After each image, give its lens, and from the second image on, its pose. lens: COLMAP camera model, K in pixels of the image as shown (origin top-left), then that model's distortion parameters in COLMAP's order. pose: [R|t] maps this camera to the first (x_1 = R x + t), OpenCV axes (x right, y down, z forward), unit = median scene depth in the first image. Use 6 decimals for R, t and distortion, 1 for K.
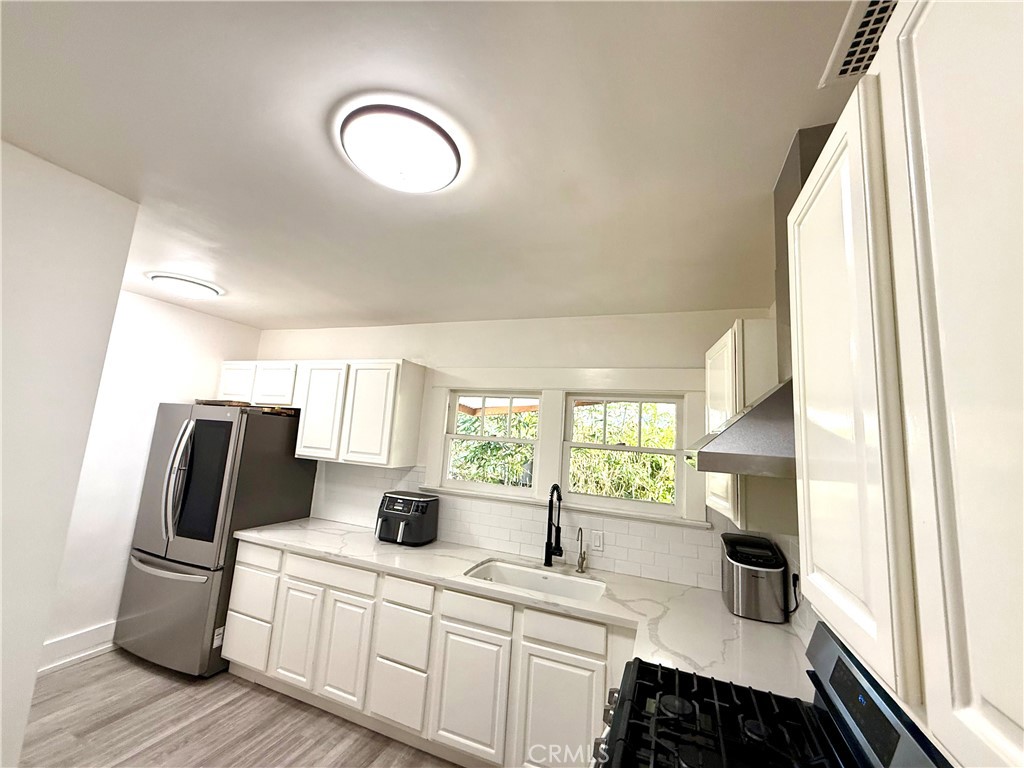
lens RADIAL K [[408.0, 0, 509.2], [0, 408.0, 382.9], [0, 0, 1]] dist [-0.000632, -0.000454]
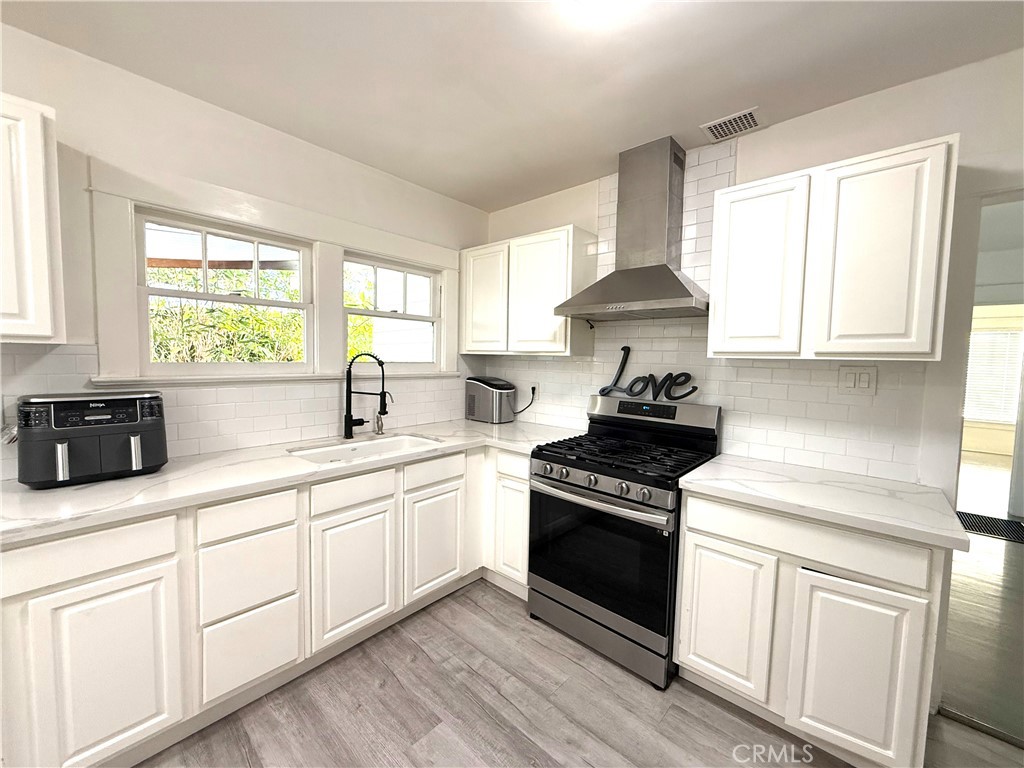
lens RADIAL K [[408.0, 0, 509.2], [0, 408.0, 382.9], [0, 0, 1]] dist [-0.000632, -0.000454]
pose [[0.348633, -0.122266, 0.929250, -0.607729], [-0.121843, 0.977129, 0.174278, 0.112167], [-0.929306, -0.173982, 0.325762, 0.363008]]
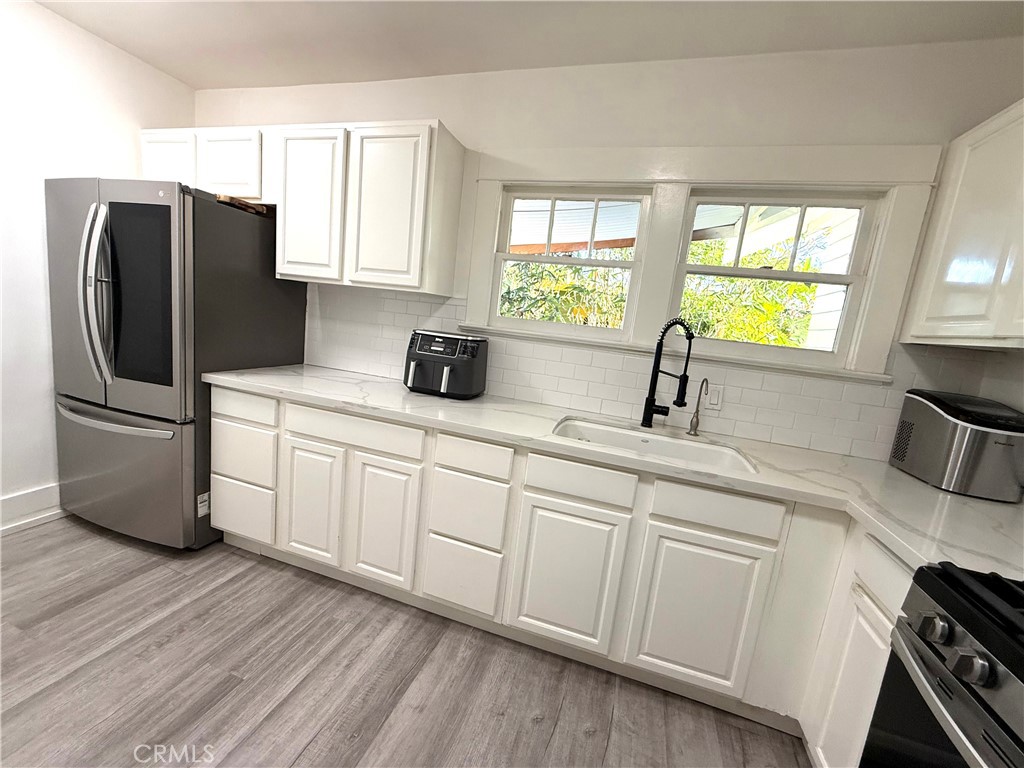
lens RADIAL K [[408.0, 0, 509.2], [0, 408.0, 382.9], [0, 0, 1]] dist [-0.000632, -0.000454]
pose [[0.996717, 0.029106, 0.075551, -0.210440], [-0.049927, 0.955561, 0.290534, 0.158040], [-0.063737, -0.293352, 0.953878, 0.307552]]
